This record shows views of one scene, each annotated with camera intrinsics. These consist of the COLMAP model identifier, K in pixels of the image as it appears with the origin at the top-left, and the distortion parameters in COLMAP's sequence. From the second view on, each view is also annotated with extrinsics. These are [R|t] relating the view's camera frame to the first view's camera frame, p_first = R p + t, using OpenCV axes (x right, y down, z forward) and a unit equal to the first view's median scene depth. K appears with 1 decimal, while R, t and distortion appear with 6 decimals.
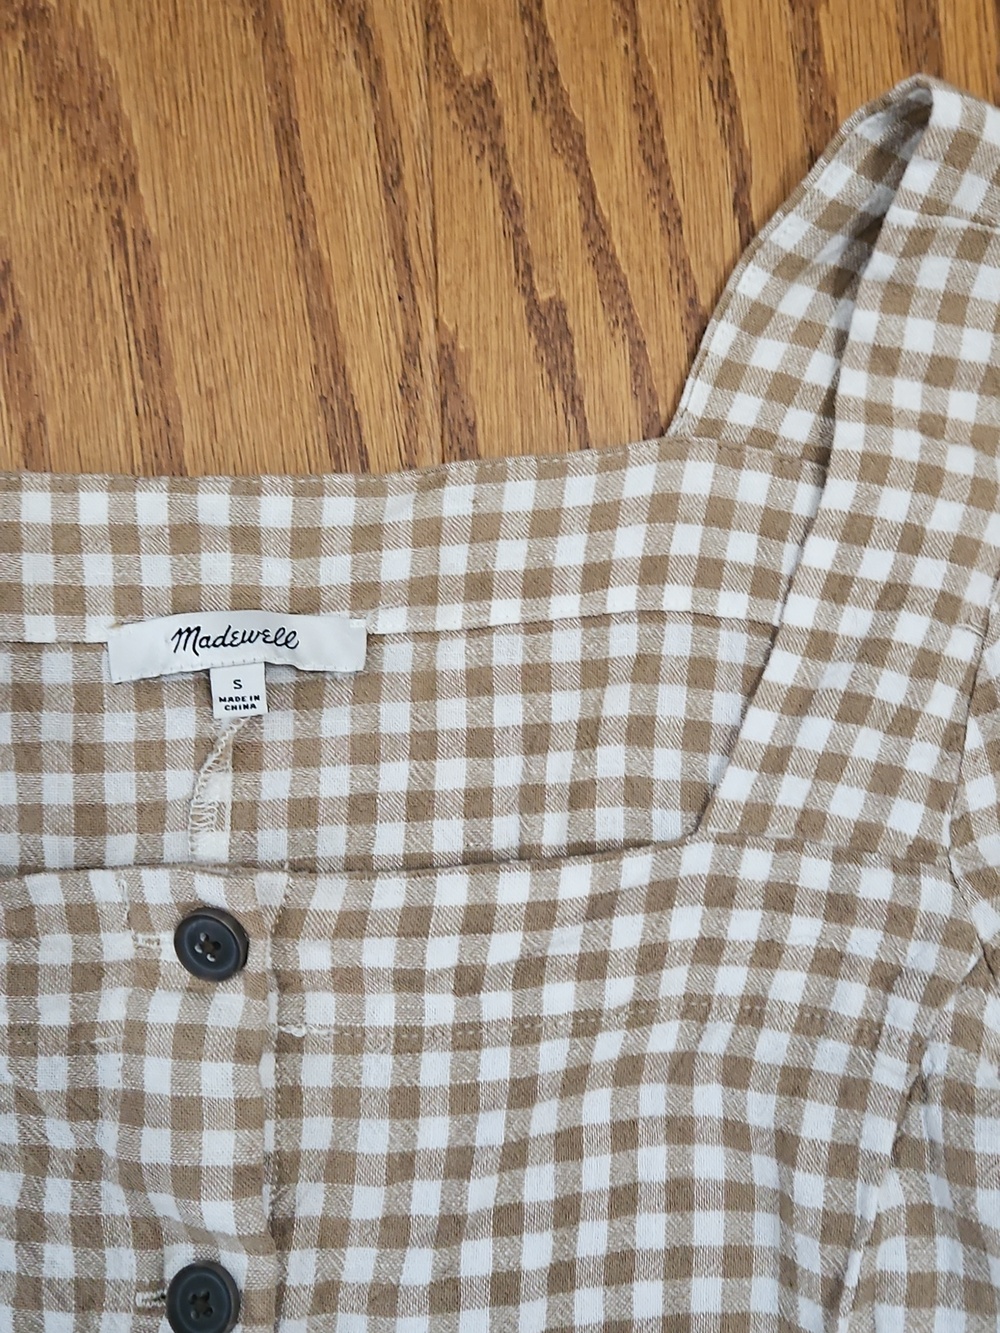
lens RADIAL K [[886.1, 0, 500.0], [0, 886.1, 666.5], [0, 0, 1]] dist [0.015585, -0.002227]
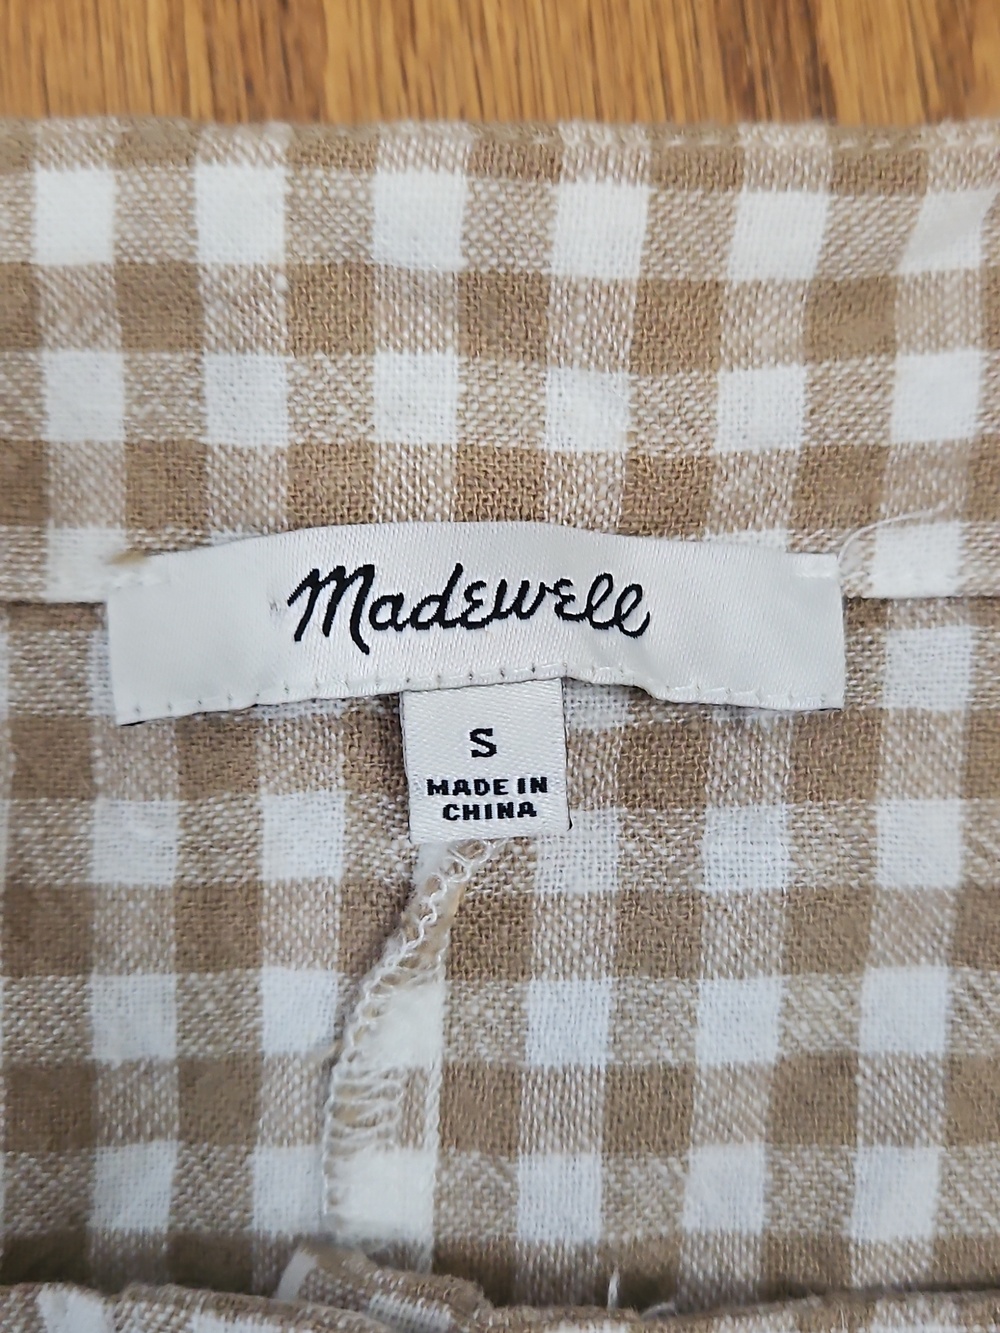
lens RADIAL K [[903.3, 0, 498.7], [0, 903.3, 612.8], [0, 0, 1]] dist [-0.001786, -0.002252]
pose [[0.998666, 0.027339, -0.043812, -0.270767], [-0.026406, 0.999415, 0.021727, -0.035327], [0.044380, -0.020541, 0.998804, 0.650279]]
